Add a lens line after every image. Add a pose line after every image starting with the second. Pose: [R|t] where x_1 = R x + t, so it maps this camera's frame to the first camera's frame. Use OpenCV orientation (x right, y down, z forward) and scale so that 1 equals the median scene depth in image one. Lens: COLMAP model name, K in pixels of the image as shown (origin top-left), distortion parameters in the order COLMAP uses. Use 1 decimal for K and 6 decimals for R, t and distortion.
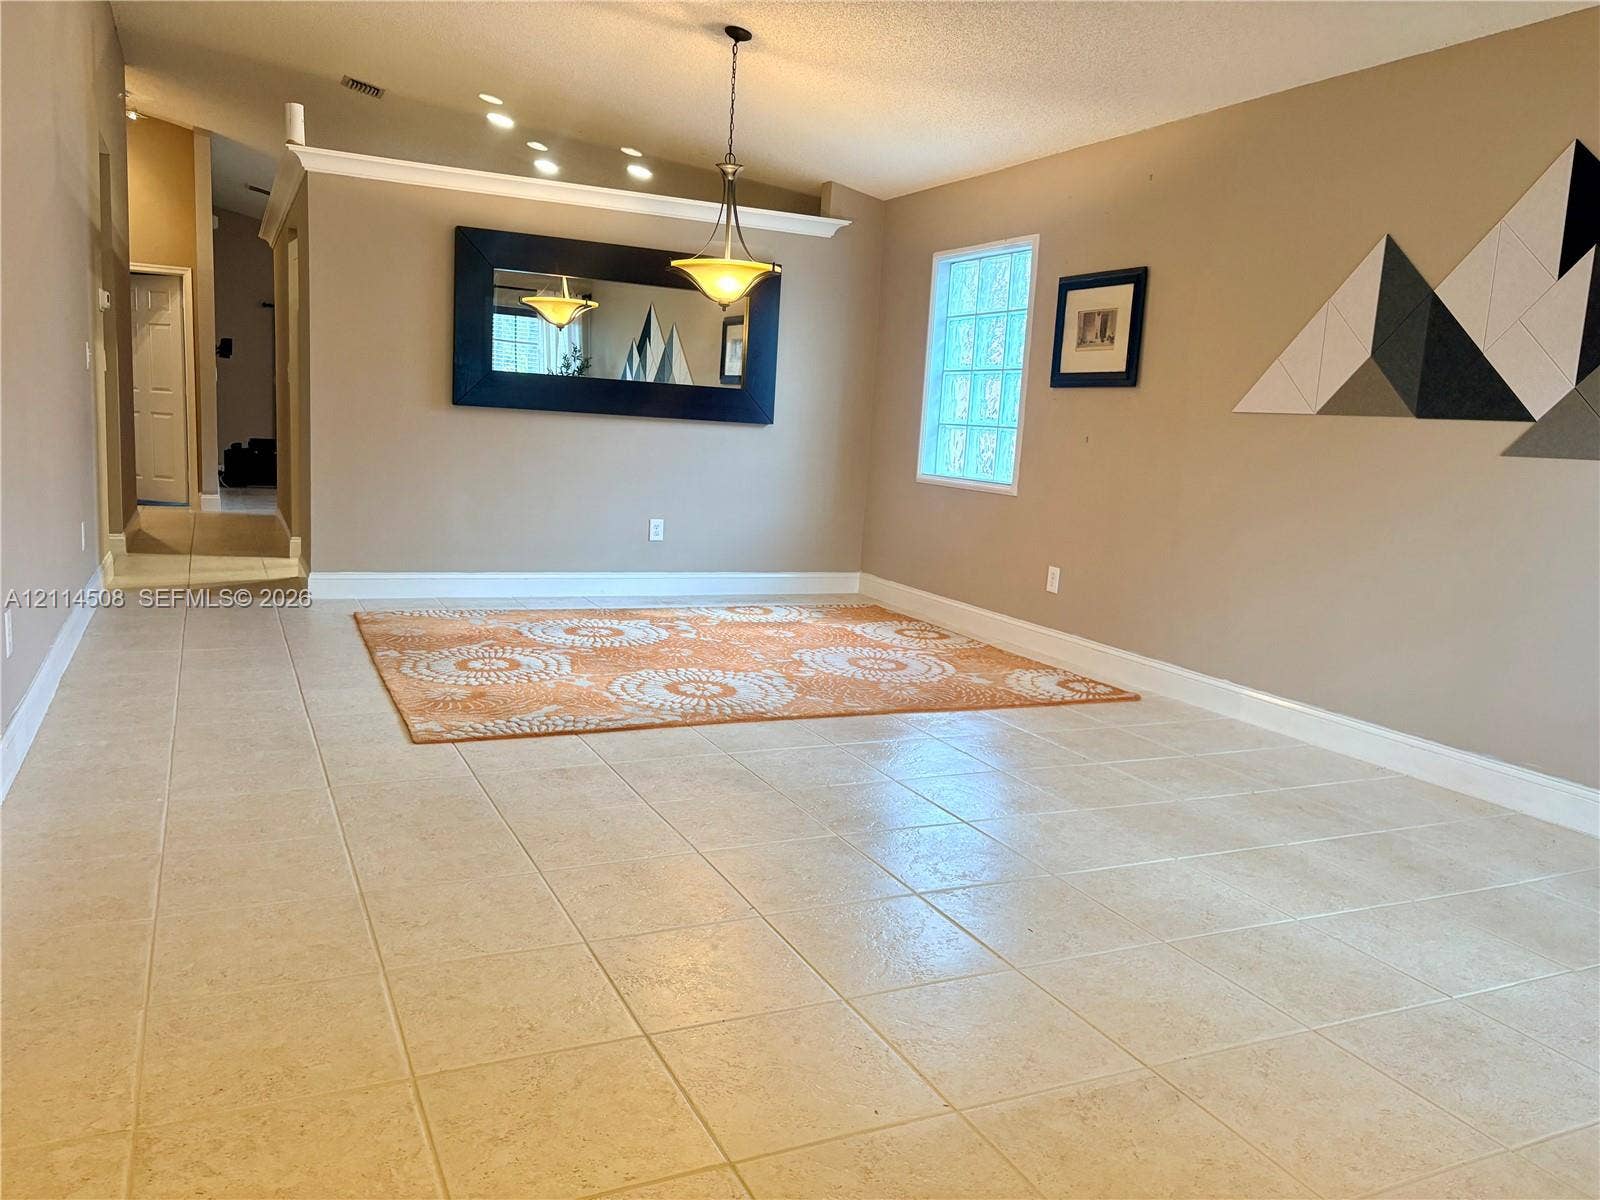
lens RADIAL K [[1242.2, 0, 799.5], [0, 1242.2, 604.3], [0, 0, 1]] dist [0.042952, -0.051108]
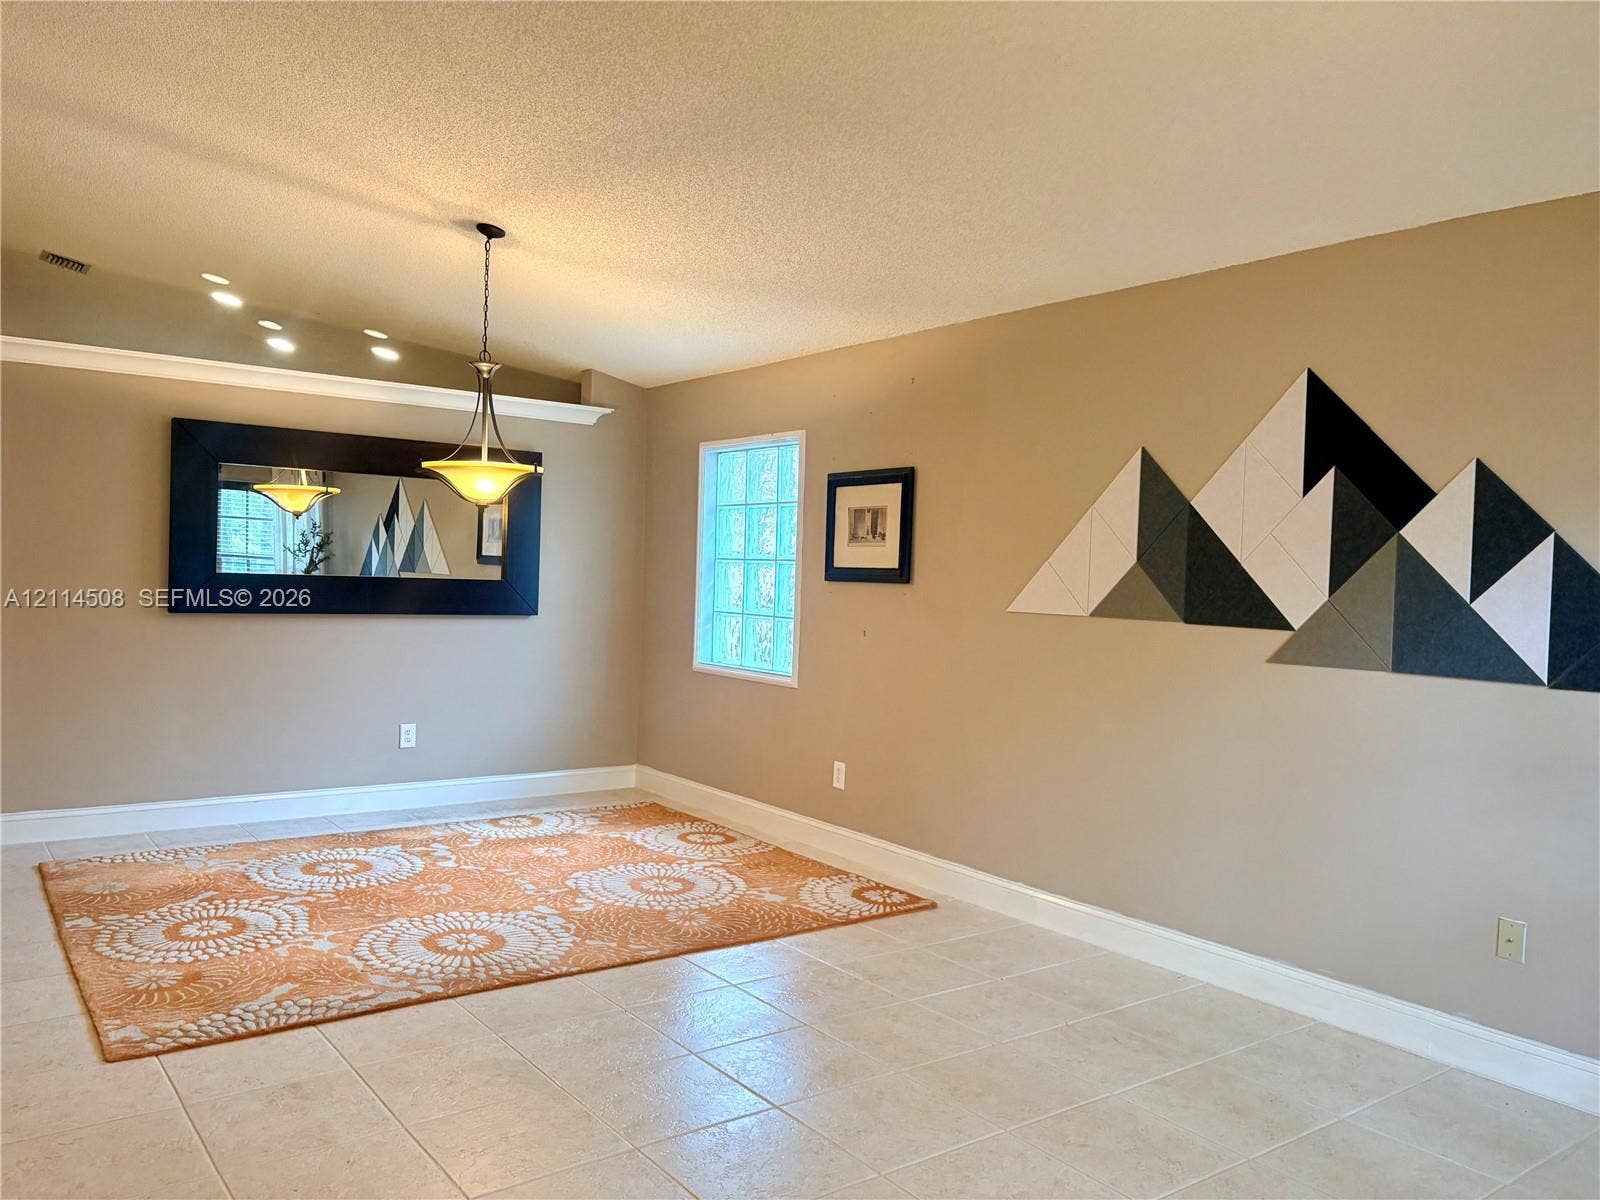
lens RADIAL K [[1242.2, 0, 811.7], [0, 1242.2, 599.0], [0, 0, 1]] dist [0.042952, -0.051108]
pose [[0.979515, -0.028475, 0.199347, -0.006651], [0.051880, 0.992218, -0.113189, -0.053011], [-0.194573, 0.121213, 0.973370, 0.048824]]
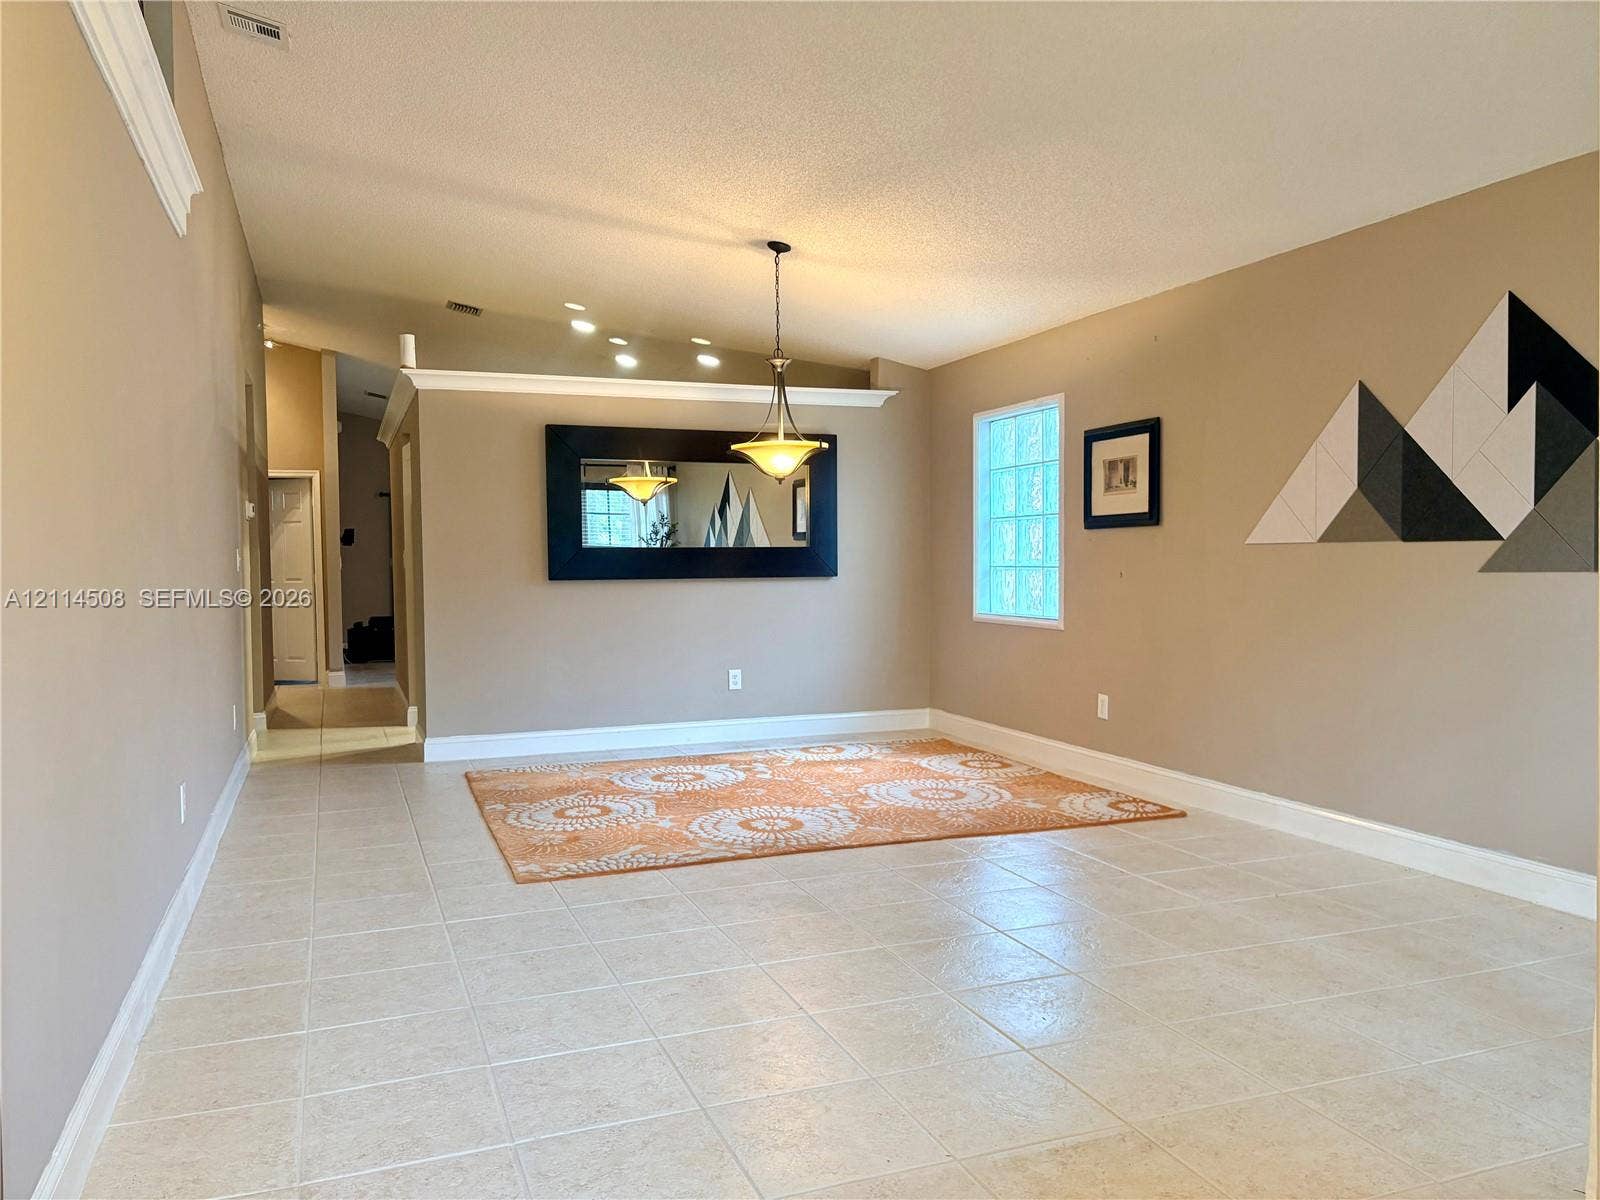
lens RADIAL K [[1242.2, 0, 793.0], [0, 1242.2, 599.8], [0, 0, 1]] dist [0.042952, -0.051108]
pose [[0.994517, -0.063302, -0.083244, 0.038220], [0.053137, 0.991458, -0.119115, 0.002790], [0.090073, 0.114039, 0.989385, -0.096577]]
